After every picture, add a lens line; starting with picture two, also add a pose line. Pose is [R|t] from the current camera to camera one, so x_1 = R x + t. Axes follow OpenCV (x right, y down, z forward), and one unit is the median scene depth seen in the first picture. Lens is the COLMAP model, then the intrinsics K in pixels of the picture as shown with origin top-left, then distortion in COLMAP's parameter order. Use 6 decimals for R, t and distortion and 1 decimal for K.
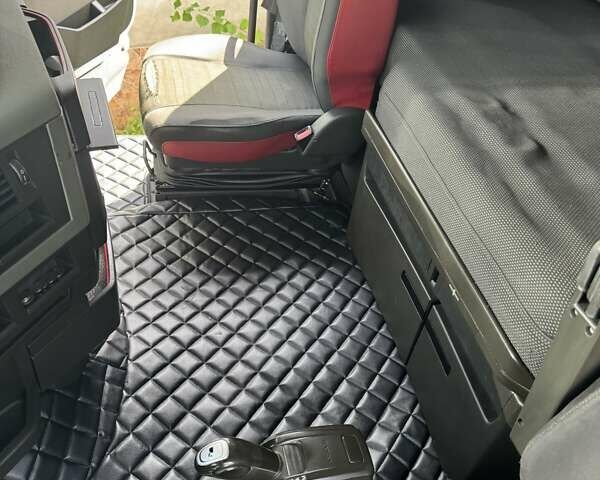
lens RADIAL K [[566.7, 0, 300.0], [0, 566.7, 240.0], [0, 0, 1]] dist [0.137403, -0.278147]
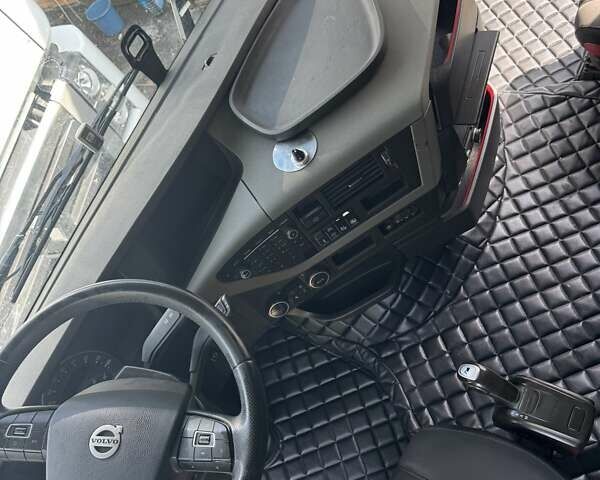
lens RADIAL K [[566.7, 0, 300.0], [0, 566.7, 240.0], [0, 0, 1]] dist [0.137403, -0.278147]
pose [[0.666139, 0.382248, -0.640425, 0.238441], [-0.045997, 0.878099, 0.476264, -0.386040], [0.744408, -0.287801, 0.602518, -0.071558]]
